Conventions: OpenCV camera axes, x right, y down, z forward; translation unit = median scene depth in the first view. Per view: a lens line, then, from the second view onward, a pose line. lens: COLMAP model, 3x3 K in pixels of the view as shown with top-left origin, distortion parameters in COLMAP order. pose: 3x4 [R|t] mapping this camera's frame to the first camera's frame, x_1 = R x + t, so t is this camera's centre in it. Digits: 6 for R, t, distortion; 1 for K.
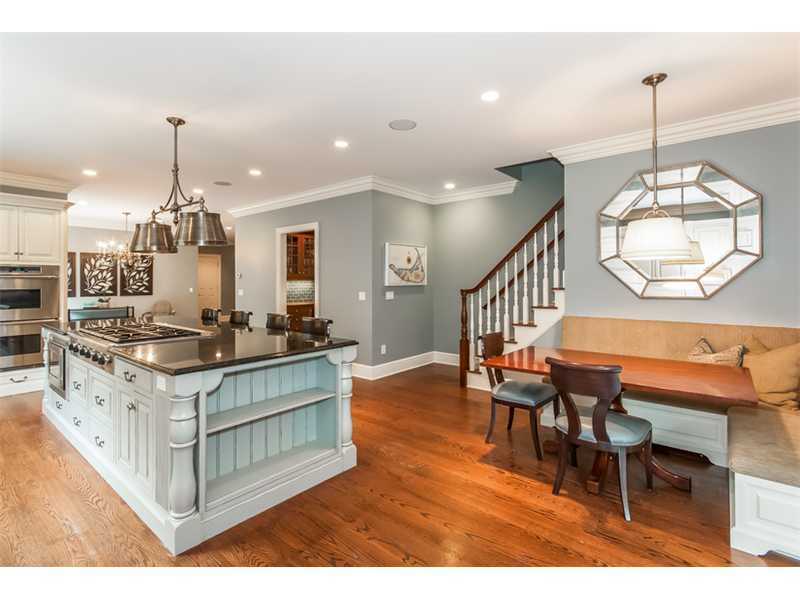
lens RADIAL K [[400.1, 0, 397.8], [0, 400.1, 275.7], [0, 0, 1]] dist [0.016149, 0.000035]
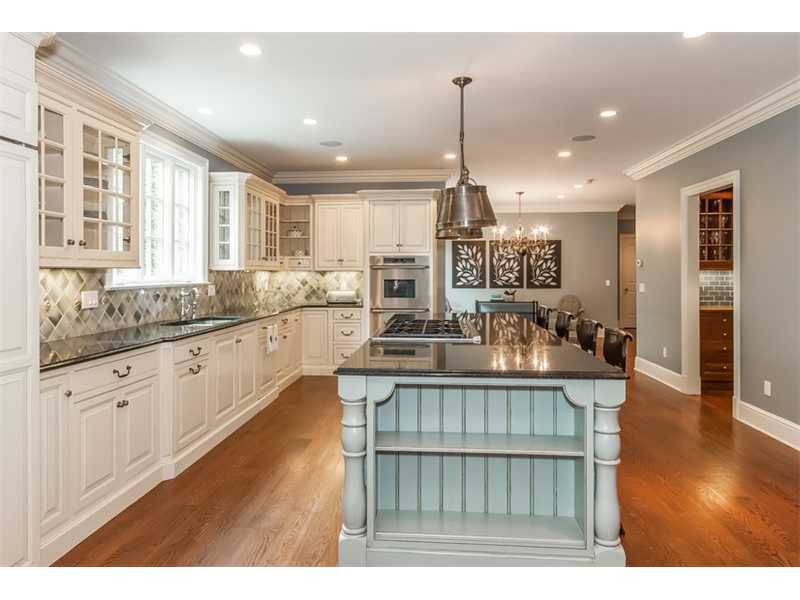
lens RADIAL K [[553.3, 0, 397.2], [0, 553.3, 265.8], [0, 0, 1]] dist [0.006224, 0.001904]
pose [[0.566543, -0.009307, -0.823980, 0.184817], [0.012283, 0.999921, -0.002850, 0.002016], [0.823941, -0.008506, 0.566612, 0.132037]]
